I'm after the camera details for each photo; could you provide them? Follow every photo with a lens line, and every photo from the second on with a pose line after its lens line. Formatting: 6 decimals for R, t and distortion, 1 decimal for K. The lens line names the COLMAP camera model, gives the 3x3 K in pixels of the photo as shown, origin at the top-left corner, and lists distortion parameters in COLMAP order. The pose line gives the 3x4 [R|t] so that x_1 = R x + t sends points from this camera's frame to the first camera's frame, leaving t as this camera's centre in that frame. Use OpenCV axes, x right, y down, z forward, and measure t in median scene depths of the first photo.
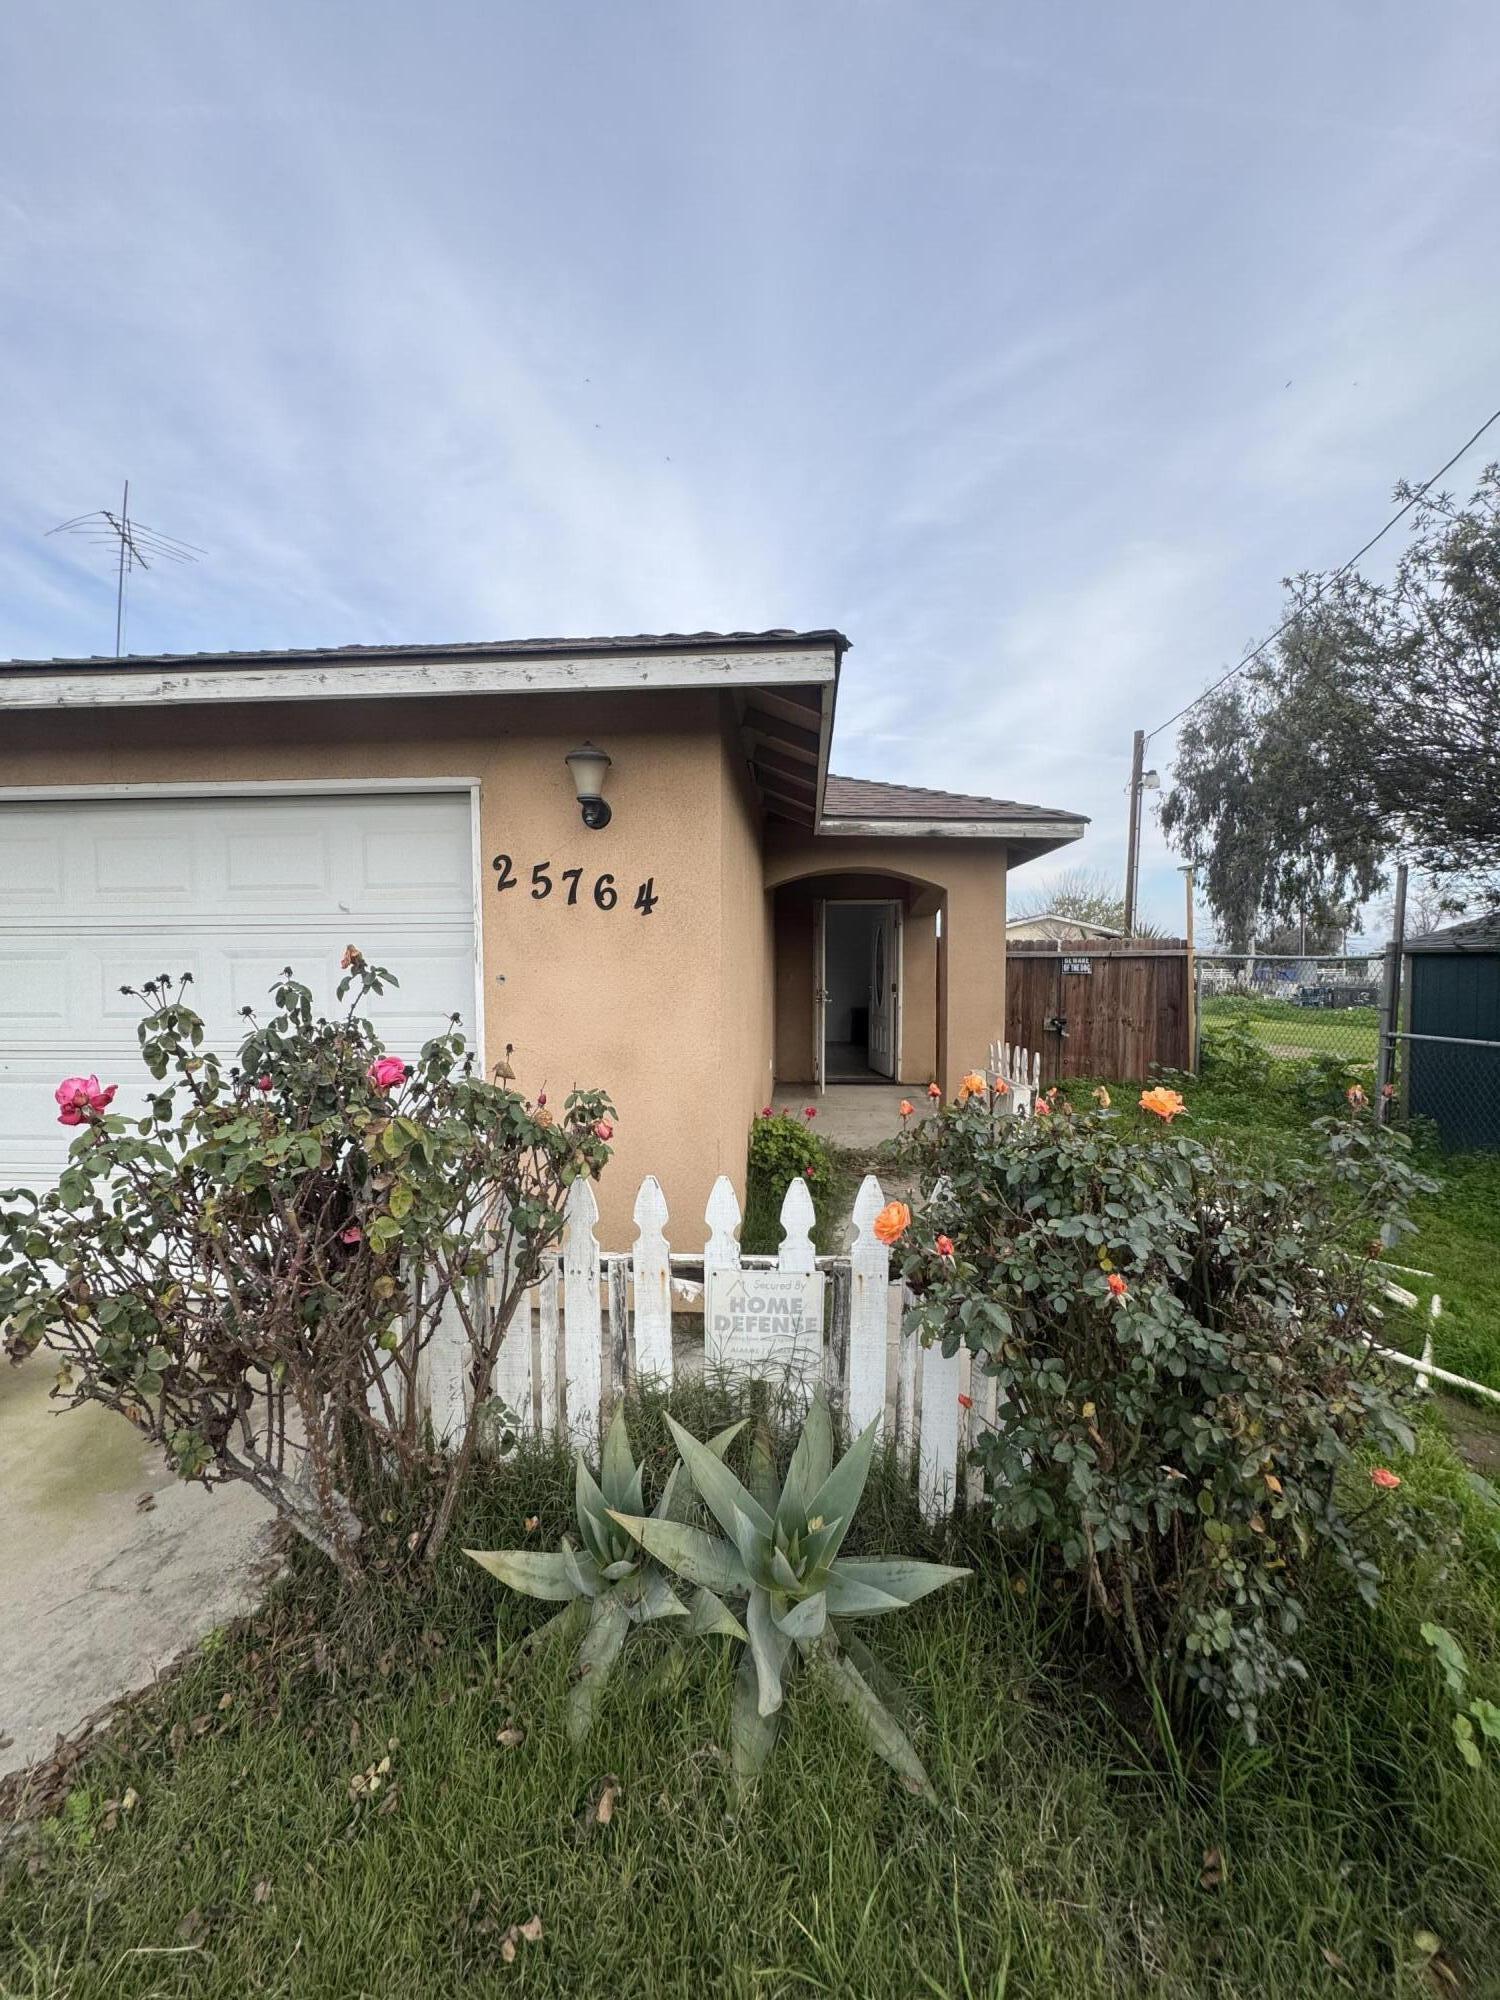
lens RADIAL K [[787.9, 0, 750.0], [0, 787.9, 1000.0], [0, 0, 1]] dist [-0.001513, -0.000355]
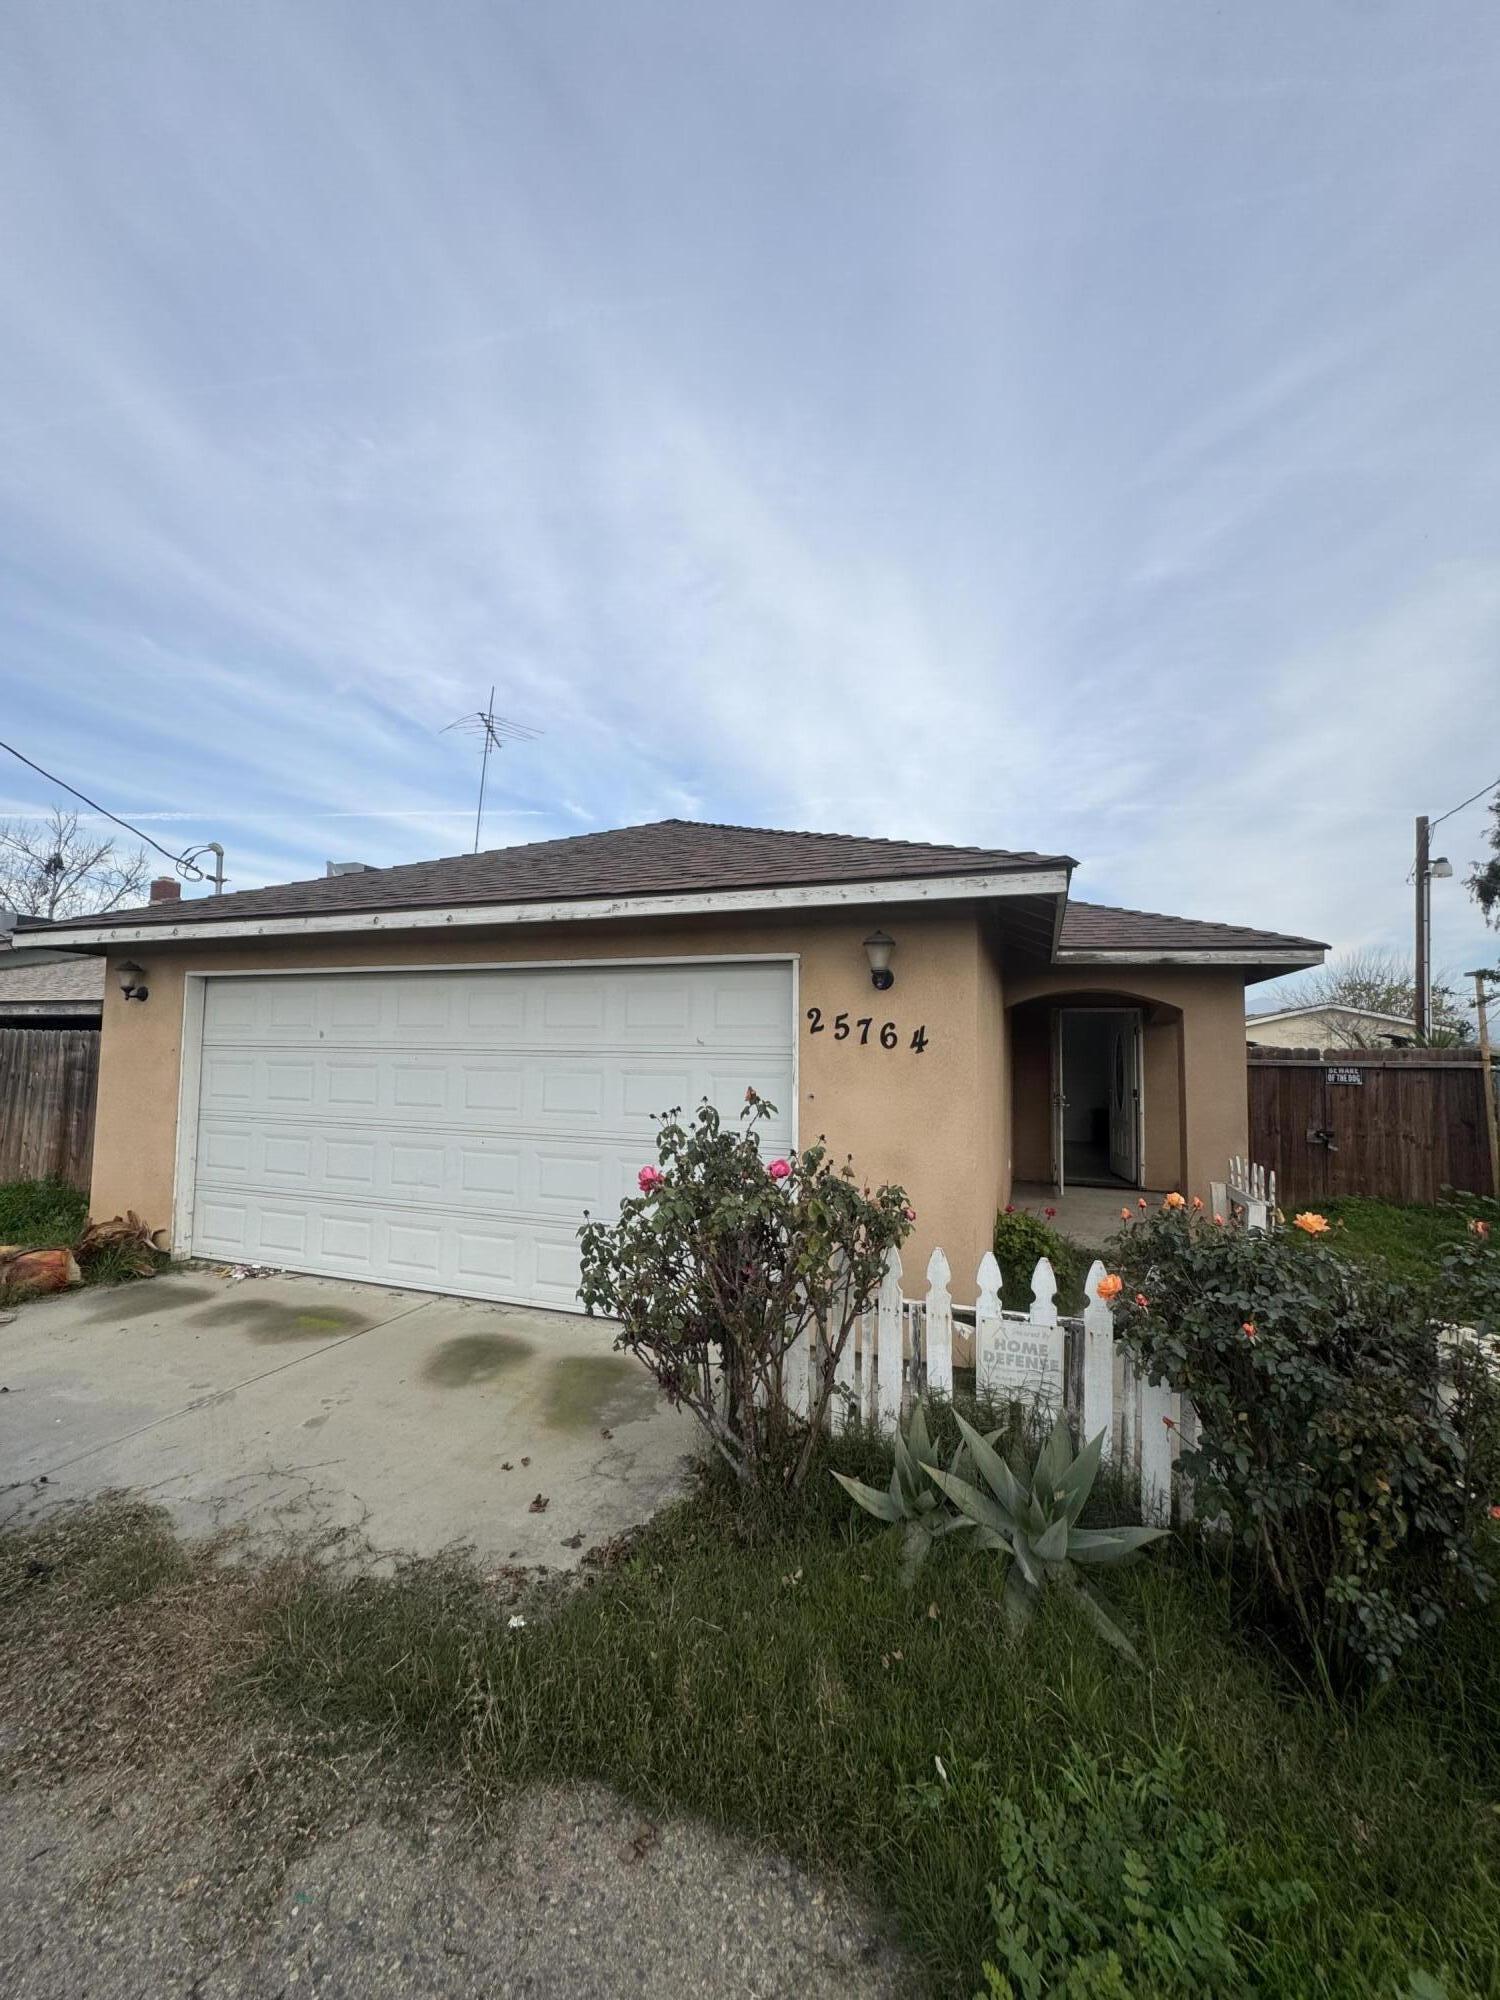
lens RADIAL K [[787.9, 0, 750.0], [0, 787.9, 1000.0], [0, 0, 1]] dist [-0.001513, -0.000355]
pose [[0.960318, -0.001554, -0.278902, -0.052361], [-0.027986, 0.994401, -0.101903, -0.081595], [0.277498, 0.105665, 0.954898, -0.573067]]
